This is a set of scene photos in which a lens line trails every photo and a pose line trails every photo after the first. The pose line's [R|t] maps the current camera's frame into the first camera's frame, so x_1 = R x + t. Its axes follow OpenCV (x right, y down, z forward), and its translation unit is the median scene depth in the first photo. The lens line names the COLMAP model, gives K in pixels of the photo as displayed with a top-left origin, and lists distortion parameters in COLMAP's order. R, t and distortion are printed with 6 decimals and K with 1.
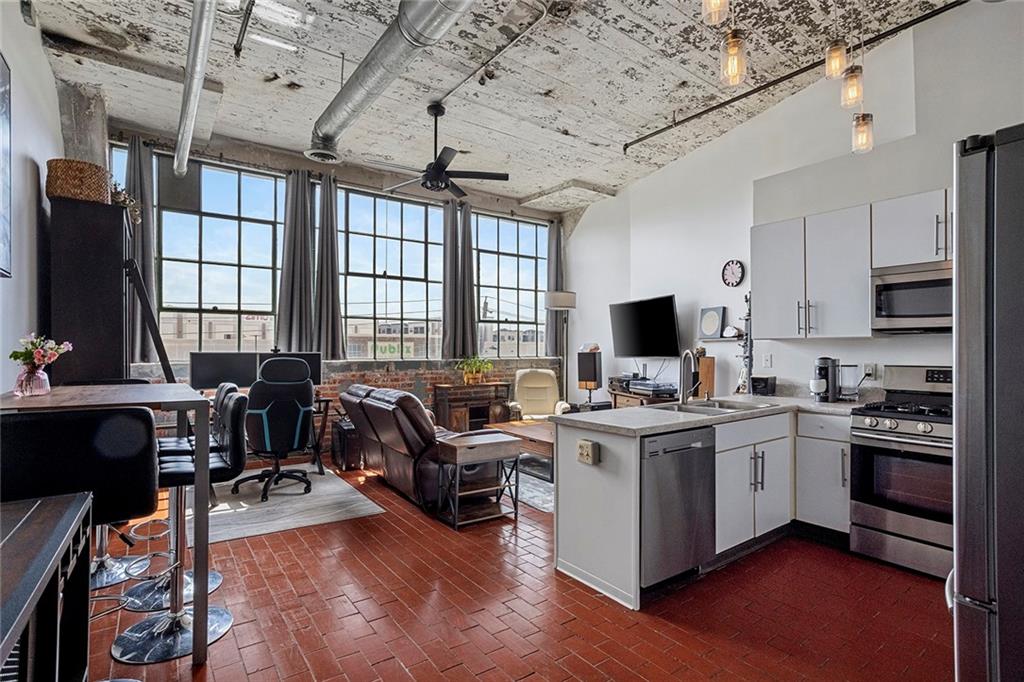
lens RADIAL K [[494.0, 0, 504.4], [0, 494.0, 343.6], [0, 0, 1]] dist [-0.060482, 0.033080]
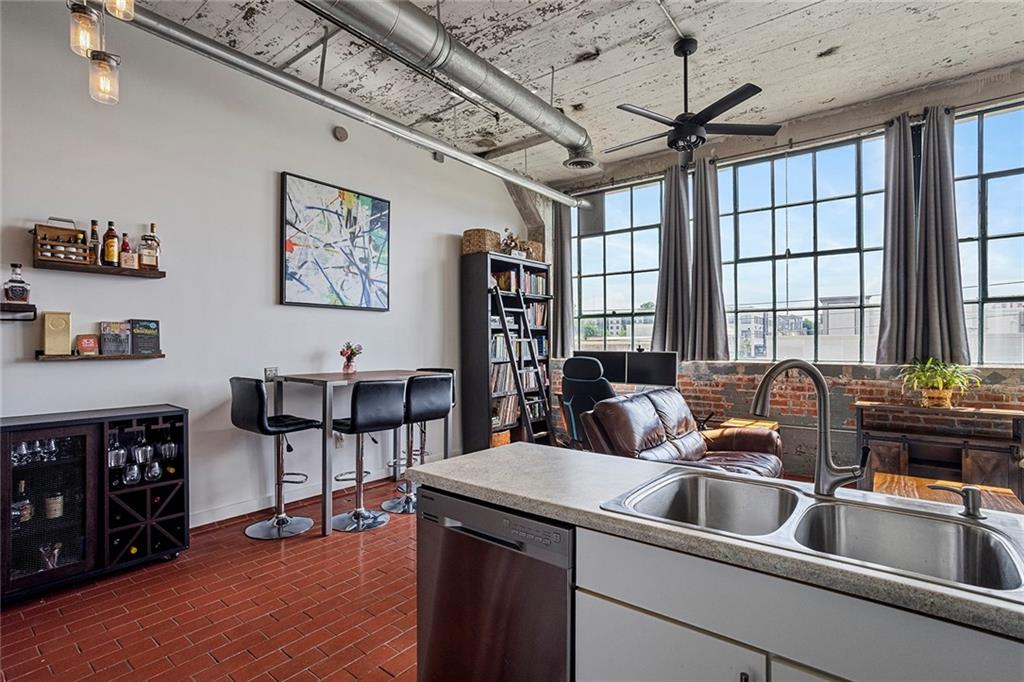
lens RADIAL K [[494.0, 0, 504.4], [0, 494.0, 343.6], [0, 0, 1]] dist [-0.060482, 0.033080]
pose [[0.272812, -0.003582, -0.962061, 0.380451], [0.010397, 0.999946, -0.000774, -0.000700], [0.962011, -0.009791, 0.272835, 0.354197]]
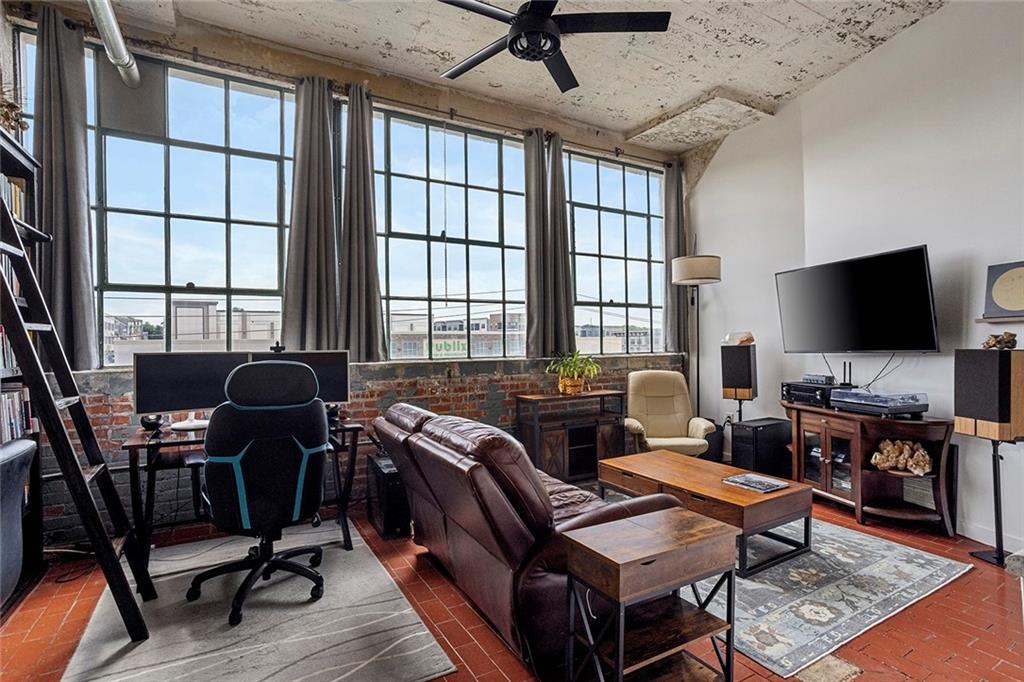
lens RADIAL K [[494.0, 0, 504.4], [0, 494.0, 343.6], [0, 0, 1]] dist [-0.060482, 0.033080]
pose [[0.993987, -0.012942, -0.108732, -0.085782], [0.013734, 0.999884, 0.006539, 0.006461], [0.108635, -0.007993, 0.994050, 0.325993]]
